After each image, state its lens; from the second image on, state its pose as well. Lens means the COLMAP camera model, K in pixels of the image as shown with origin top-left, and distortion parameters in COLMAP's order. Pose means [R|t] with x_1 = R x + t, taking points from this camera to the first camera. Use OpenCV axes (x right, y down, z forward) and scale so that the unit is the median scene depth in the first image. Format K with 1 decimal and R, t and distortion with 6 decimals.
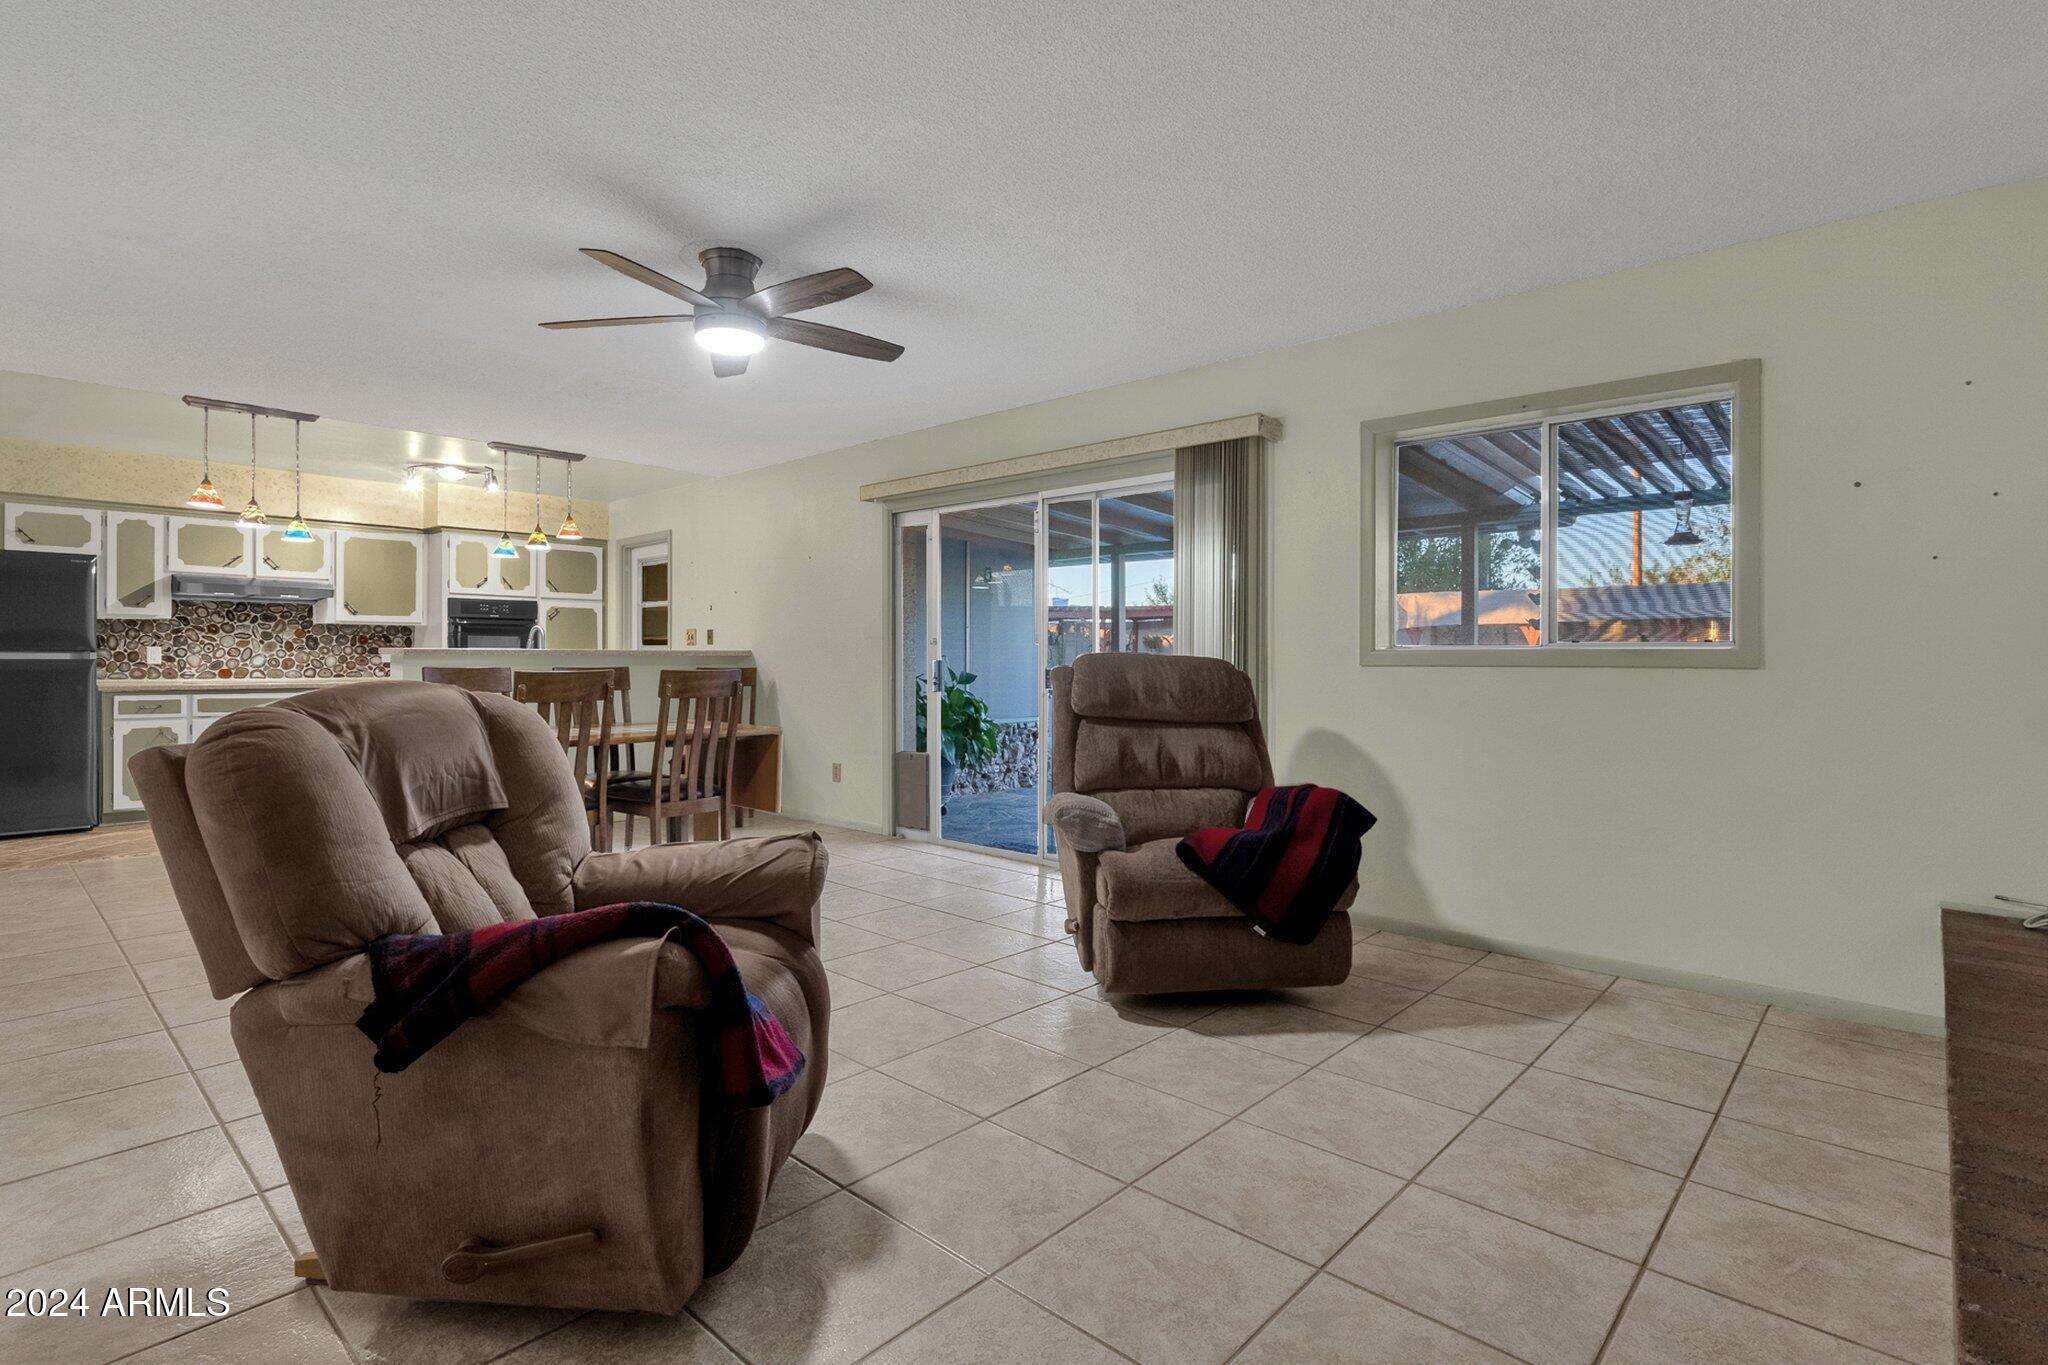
lens RADIAL K [[1000.9, 0, 994.2], [0, 1000.9, 658.6], [0, 0, 1]] dist [-0.003595, -0.000290]
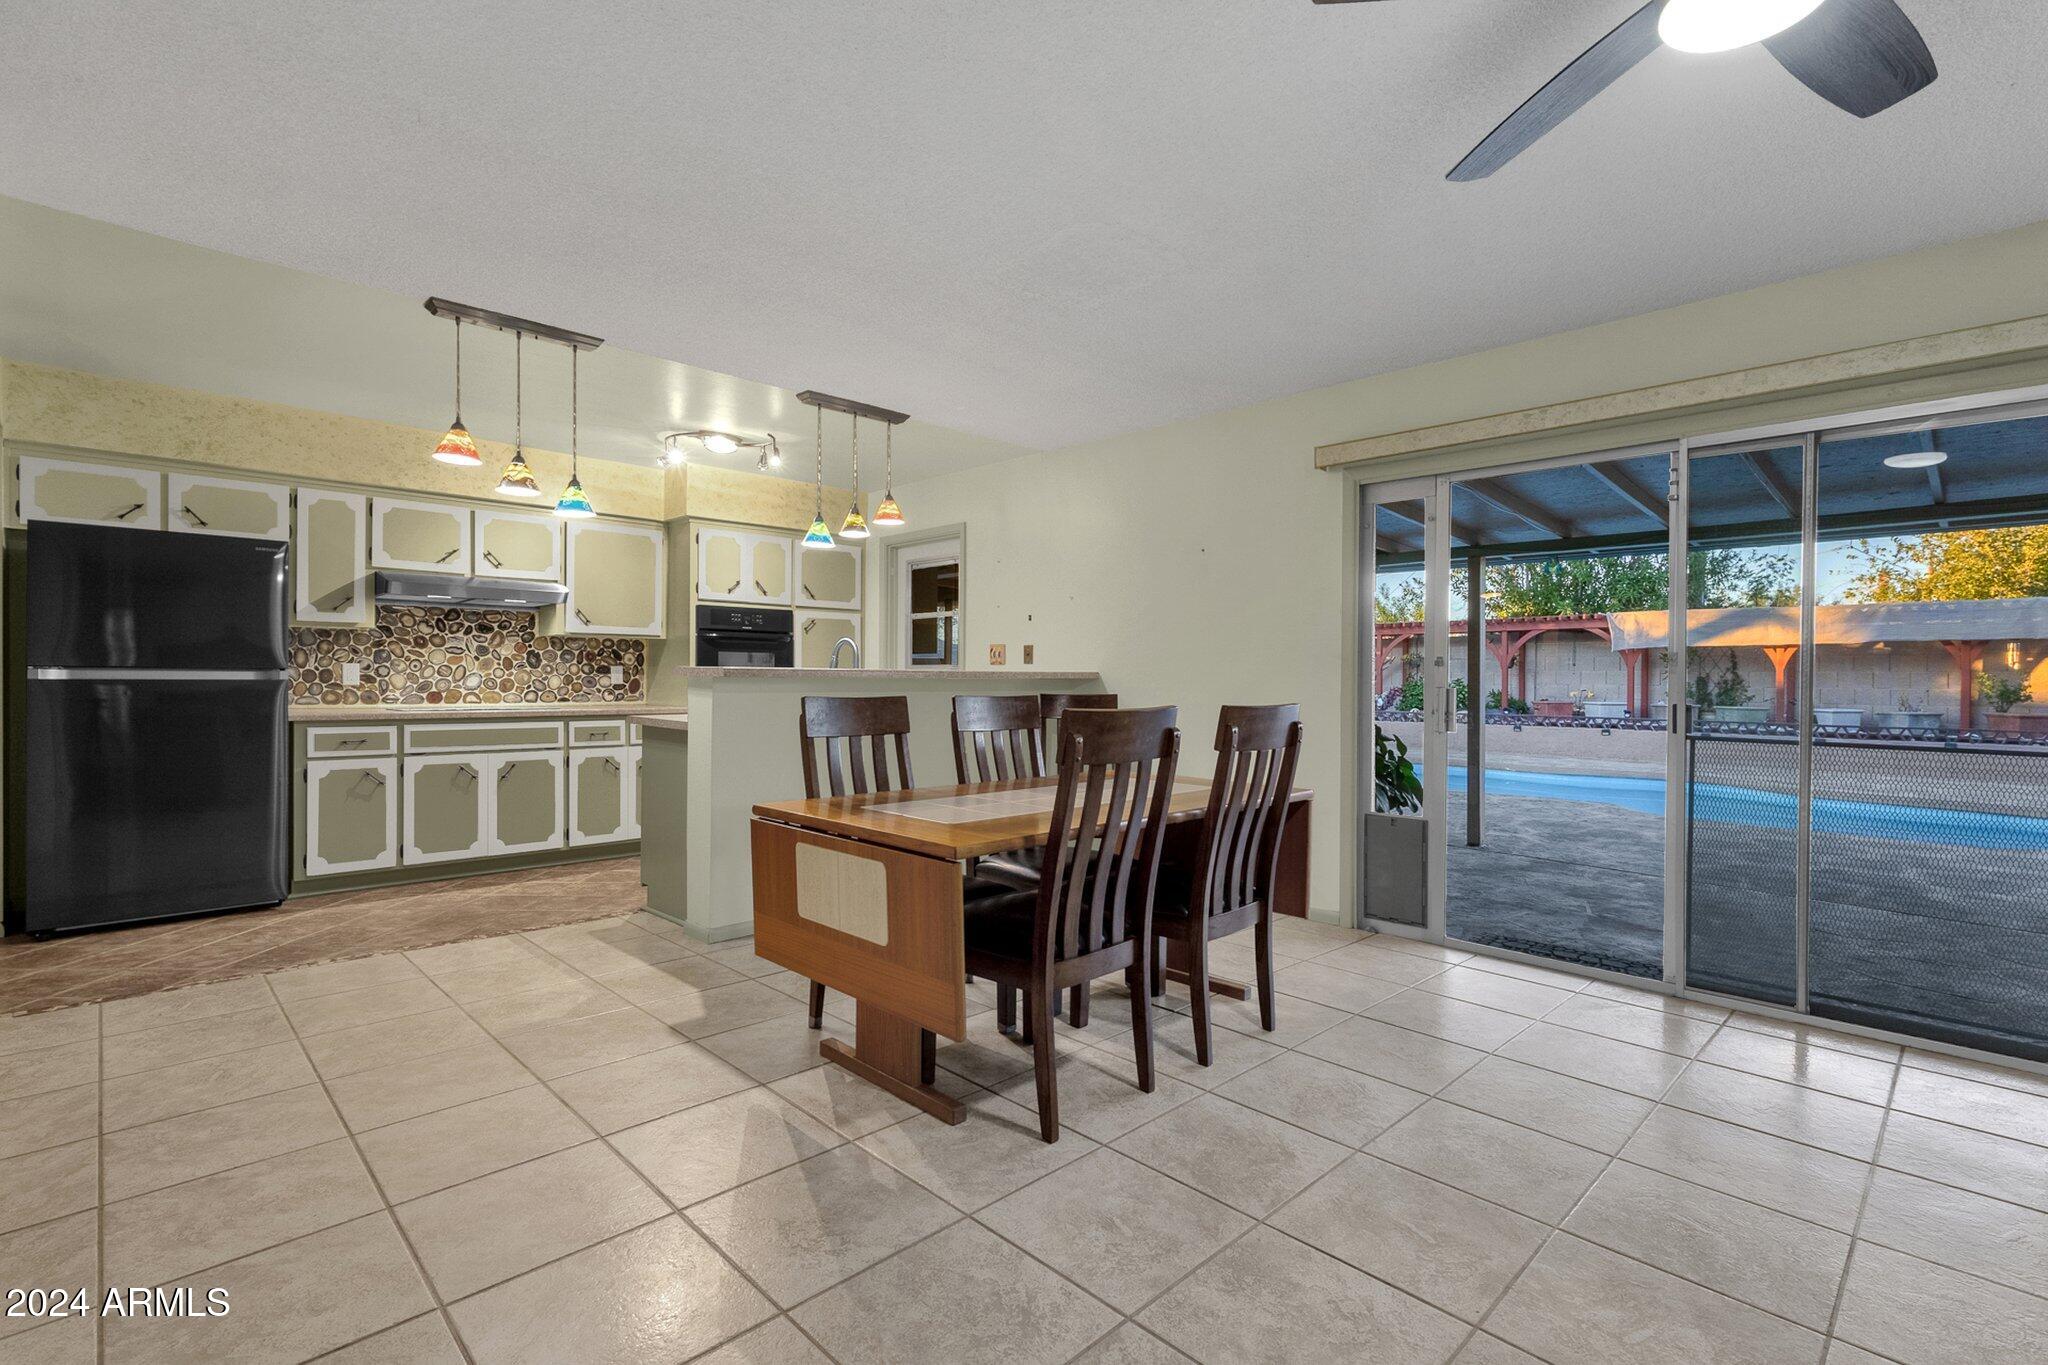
lens RADIAL K [[942.5, 0, 1024.0], [0, 942.5, 682.5], [0, 0, 1]] dist [0.003924, 0.001219]
pose [[0.999268, 0.005625, -0.037834, -0.273119], [-0.005451, 0.999974, 0.004720, -0.003136], [0.037860, -0.004511, 0.999273, 0.264581]]
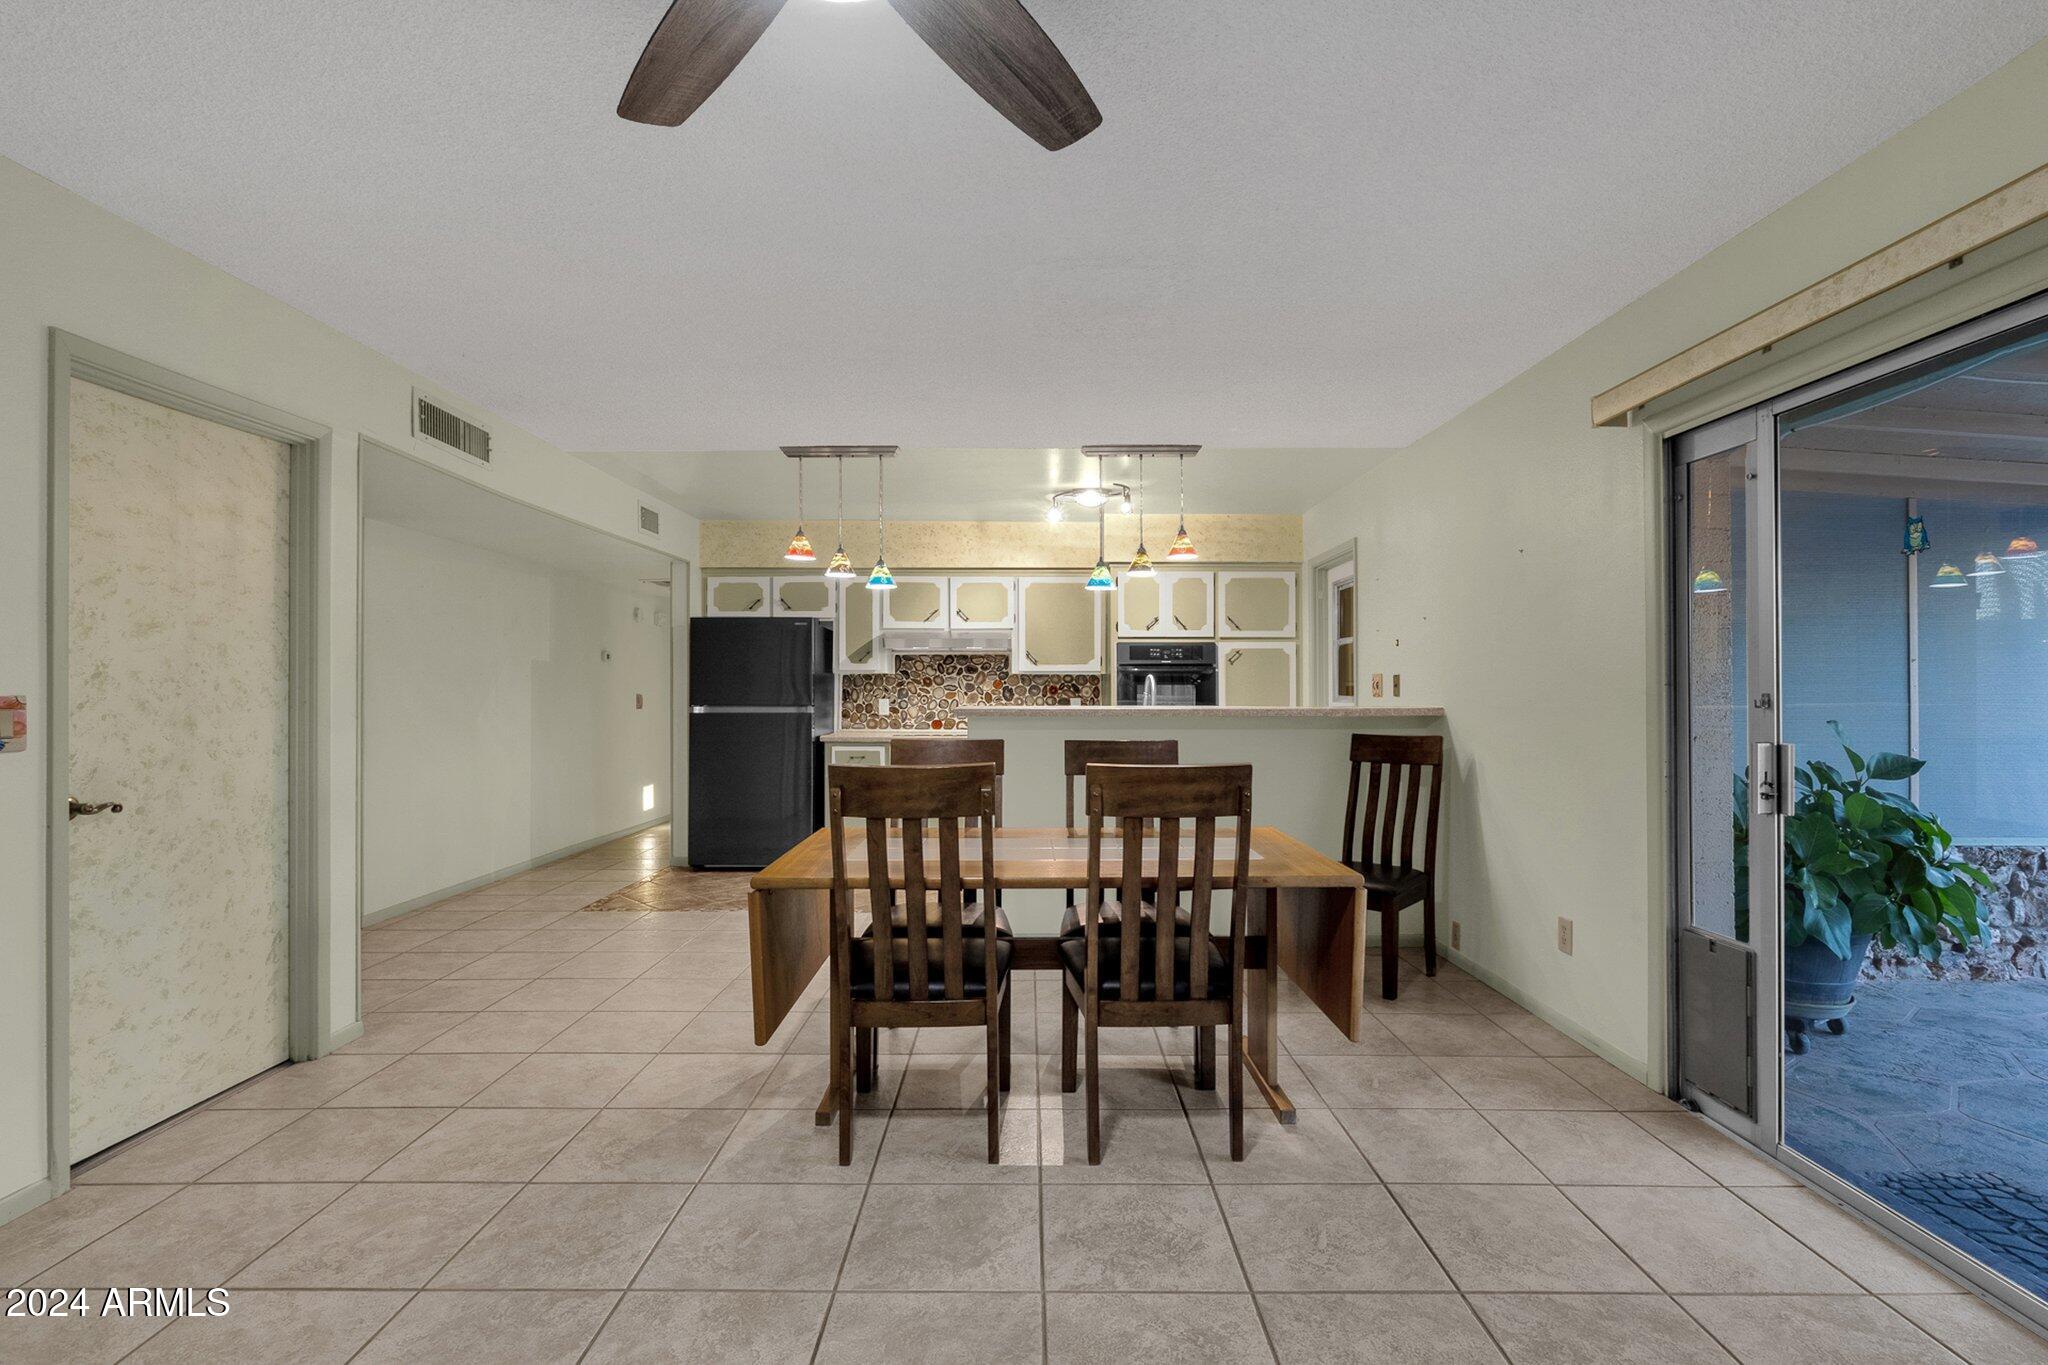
lens RADIAL K [[963.5, 0, 1024.0], [0, 963.5, 682.5], [0, 0, 1]] dist [-0.014958, 0.000221]
pose [[0.687775, -0.009111, -0.725867, 0.018012], [0.001395, 0.999936, -0.011229, -0.017571], [0.725923, 0.006710, 0.687744, 0.386162]]
